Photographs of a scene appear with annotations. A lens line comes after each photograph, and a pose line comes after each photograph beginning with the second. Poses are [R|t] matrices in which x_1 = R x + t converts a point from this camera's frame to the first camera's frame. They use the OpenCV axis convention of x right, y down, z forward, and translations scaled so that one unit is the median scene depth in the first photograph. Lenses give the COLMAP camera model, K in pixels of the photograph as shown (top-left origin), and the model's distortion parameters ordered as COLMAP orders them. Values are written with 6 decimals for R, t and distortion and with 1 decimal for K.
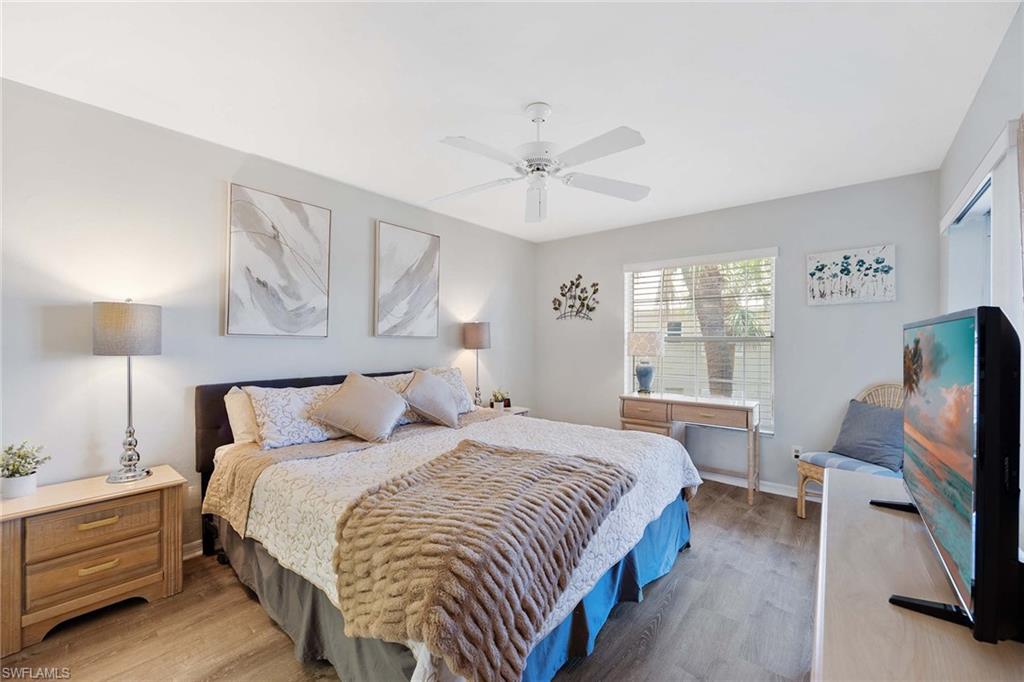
lens RADIAL K [[397.7, 0, 517.9], [0, 397.7, 337.7], [0, 0, 1]] dist [-0.000558, -0.000071]
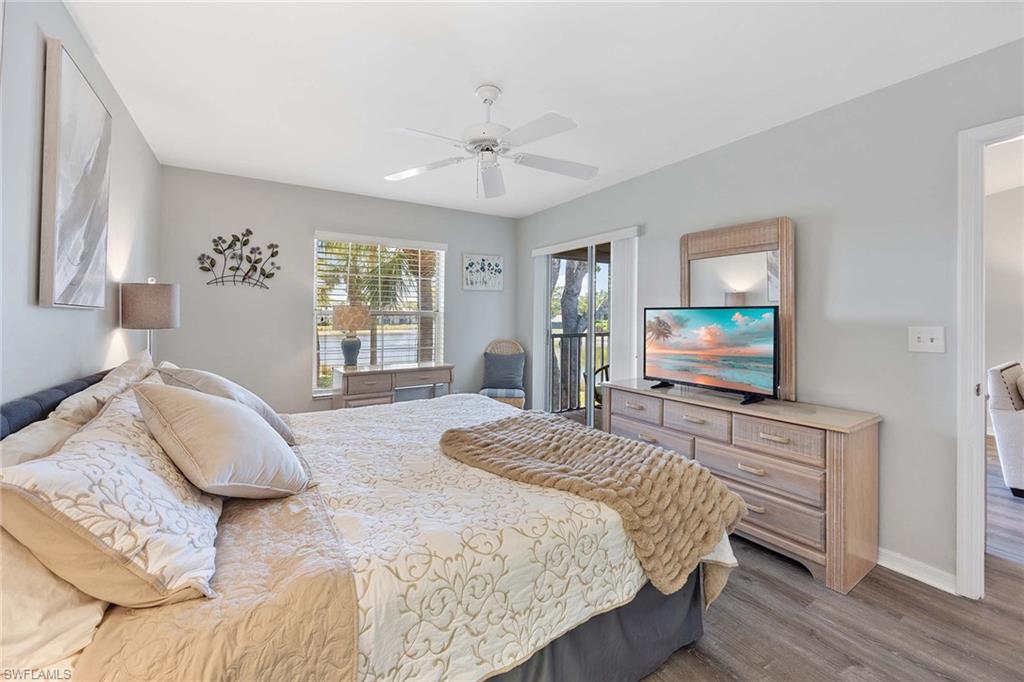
lens RADIAL K [[397.7, 0, 511.3], [0, 397.7, 310.4], [0, 0, 1]] dist [-0.000558, -0.000071]
pose [[0.354295, 0.007528, 0.935103, -0.394534], [-0.009503, 0.999945, -0.004450, -0.001282], [-0.935085, -0.007310, 0.354348, 0.245456]]
